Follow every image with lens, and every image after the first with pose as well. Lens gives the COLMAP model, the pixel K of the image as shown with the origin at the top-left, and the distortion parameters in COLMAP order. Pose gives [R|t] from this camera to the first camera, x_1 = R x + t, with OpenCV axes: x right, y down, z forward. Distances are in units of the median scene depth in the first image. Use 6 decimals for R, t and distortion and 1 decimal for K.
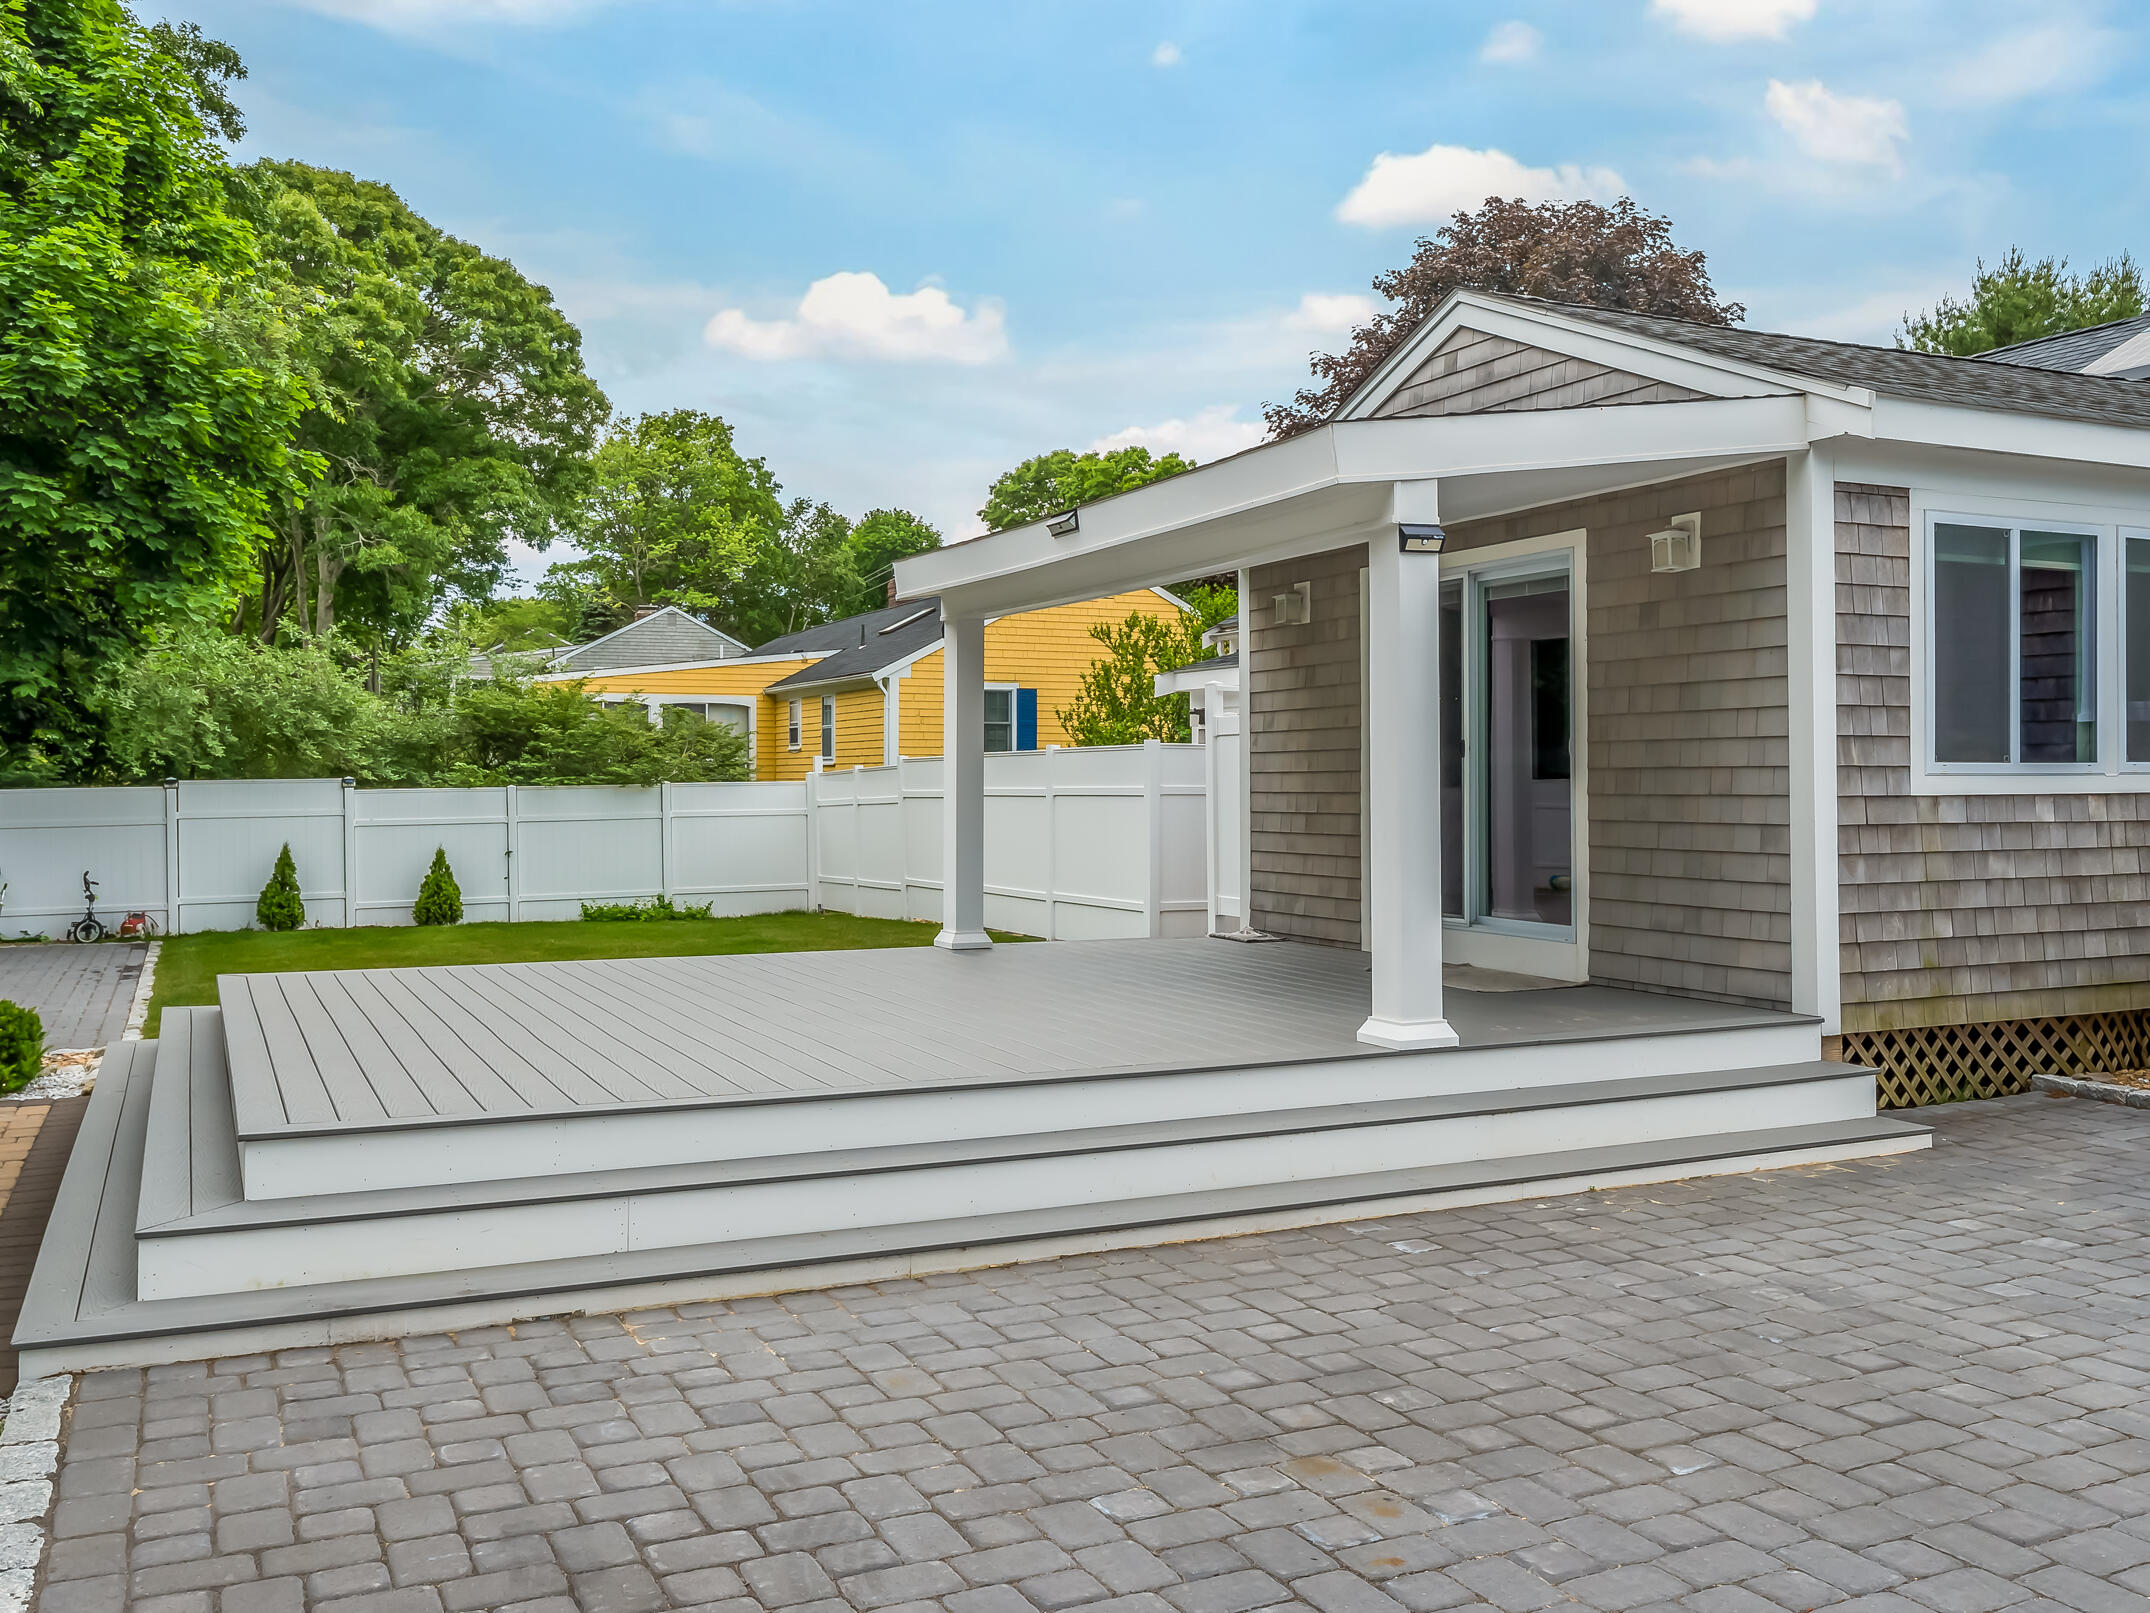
lens RADIAL K [[1884.8, 0, 1075.0], [0, 1884.8, 806.5], [0, 0, 1]] dist [-0.002927, -0.004247]
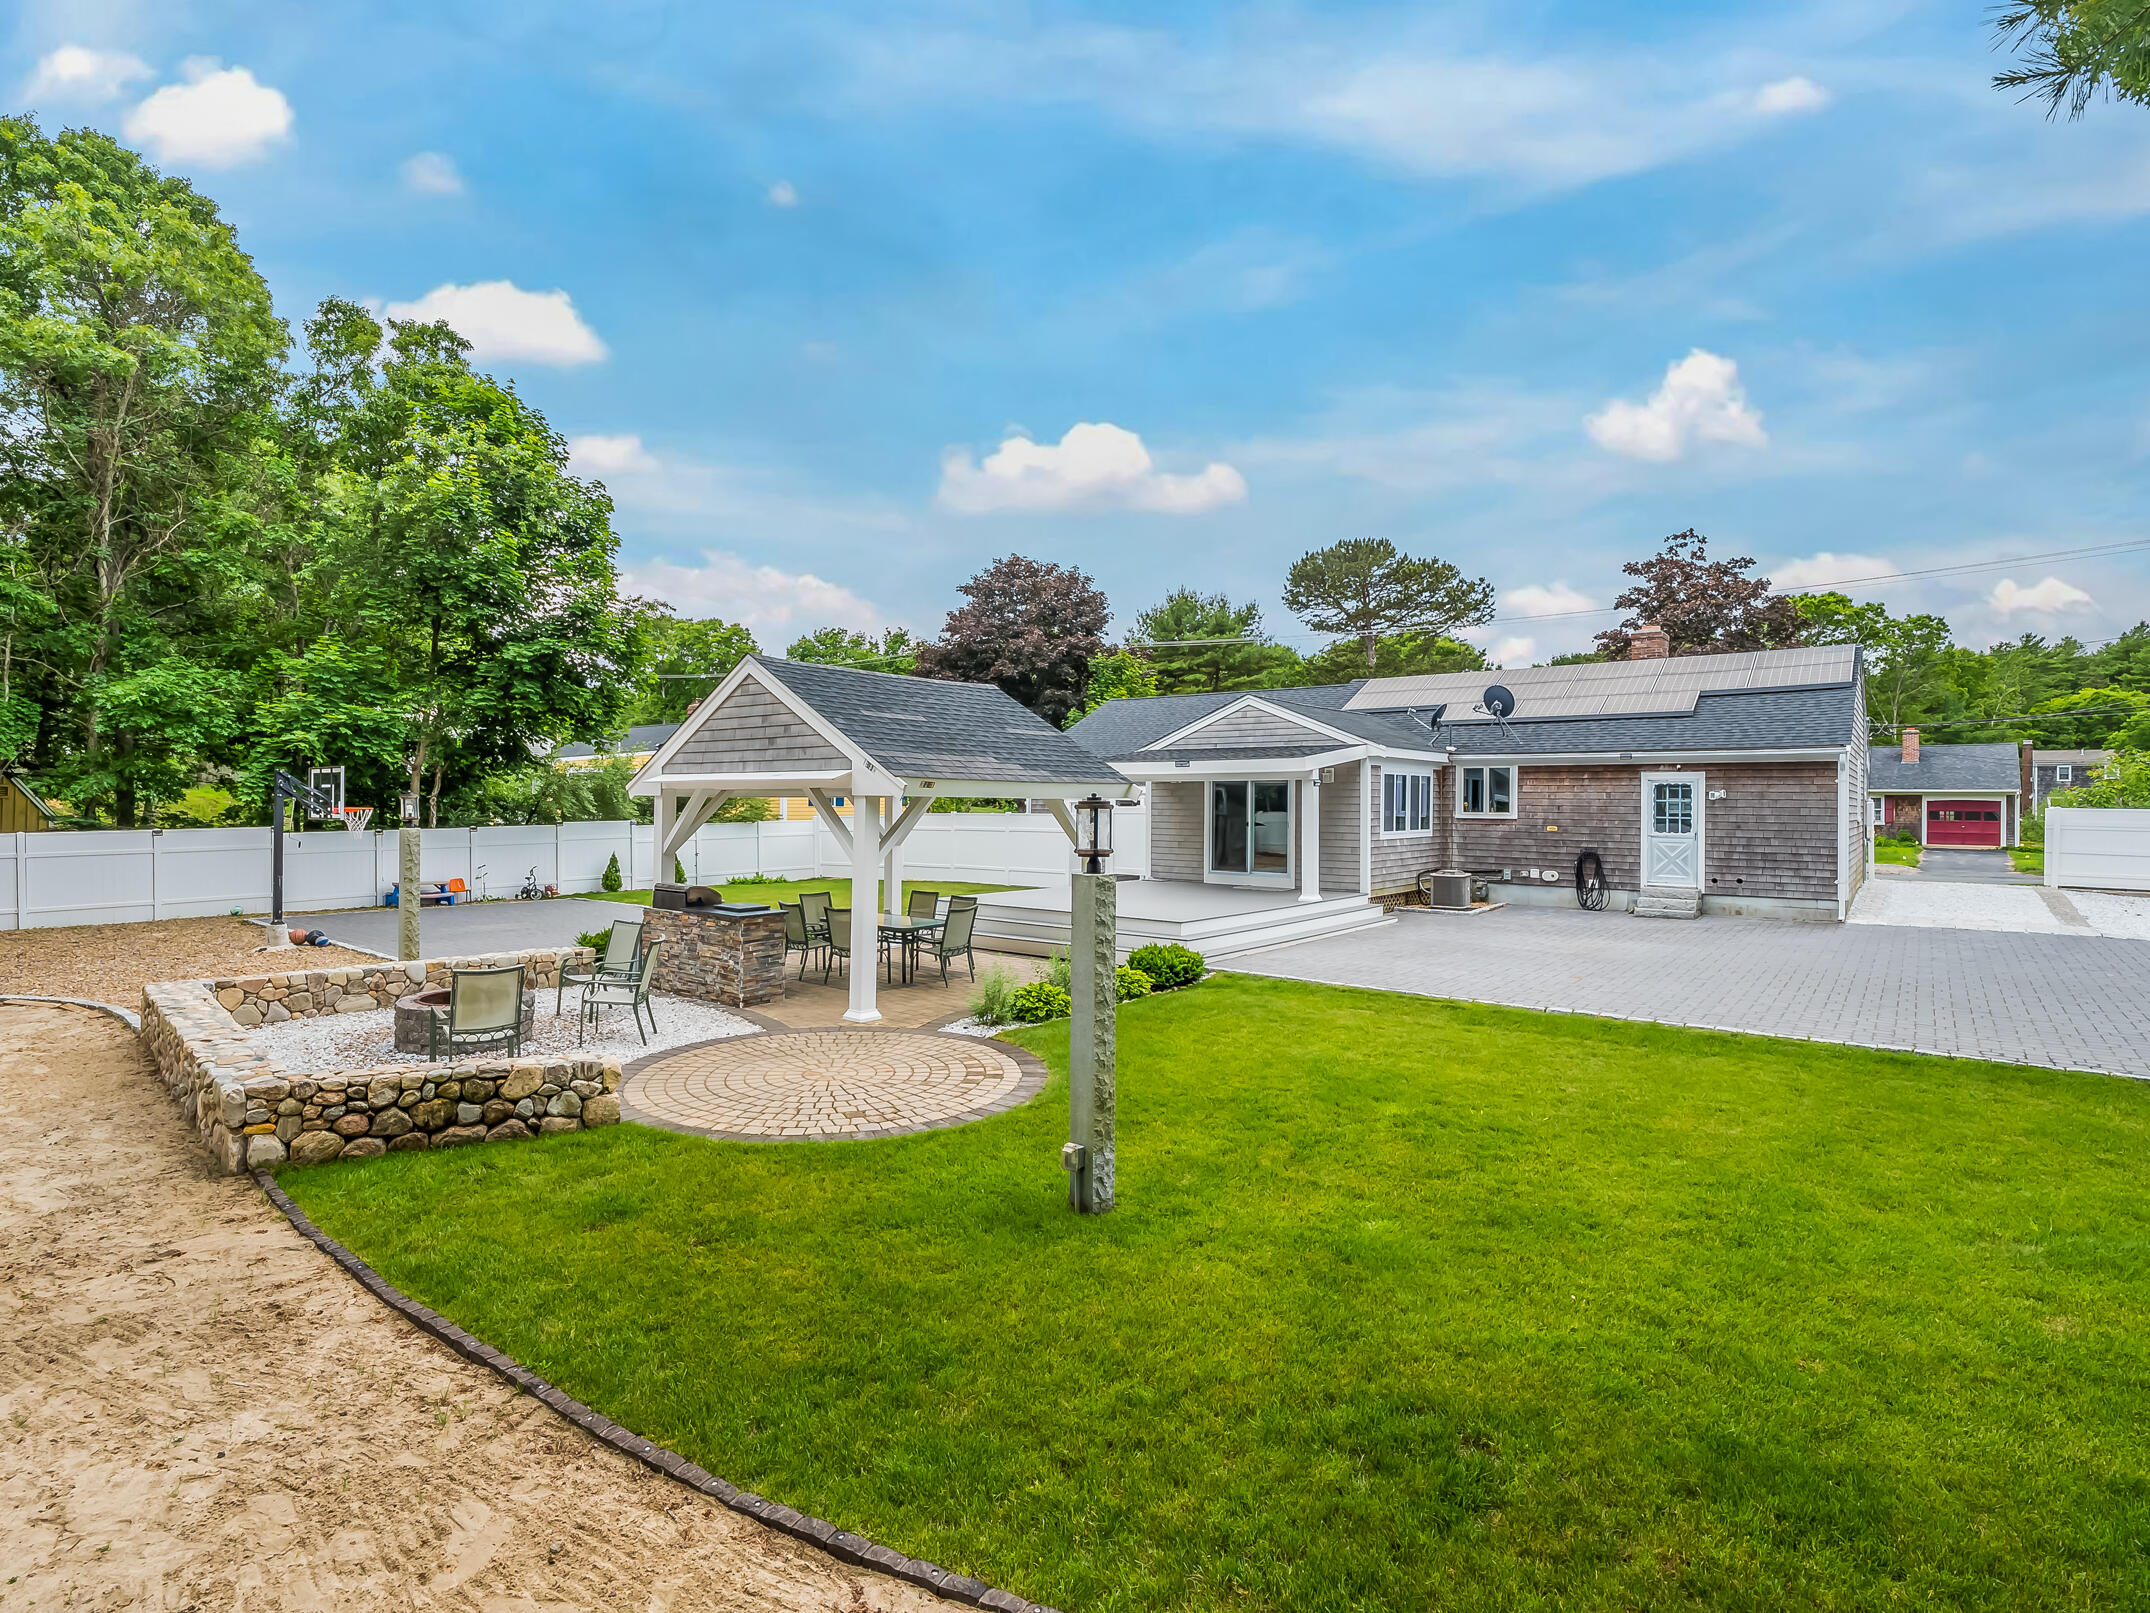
lens RADIAL K [[1039.7, 0, 1075.0], [0, 1039.7, 806.5], [0, 0, 1]] dist [-0.000208, -0.000007]
pose [[0.905914, 0.004062, 0.423442, -1.118905], [-0.000653, 0.999966, -0.008193, -0.058566], [-0.423461, 0.007146, 0.905886, -0.777201]]
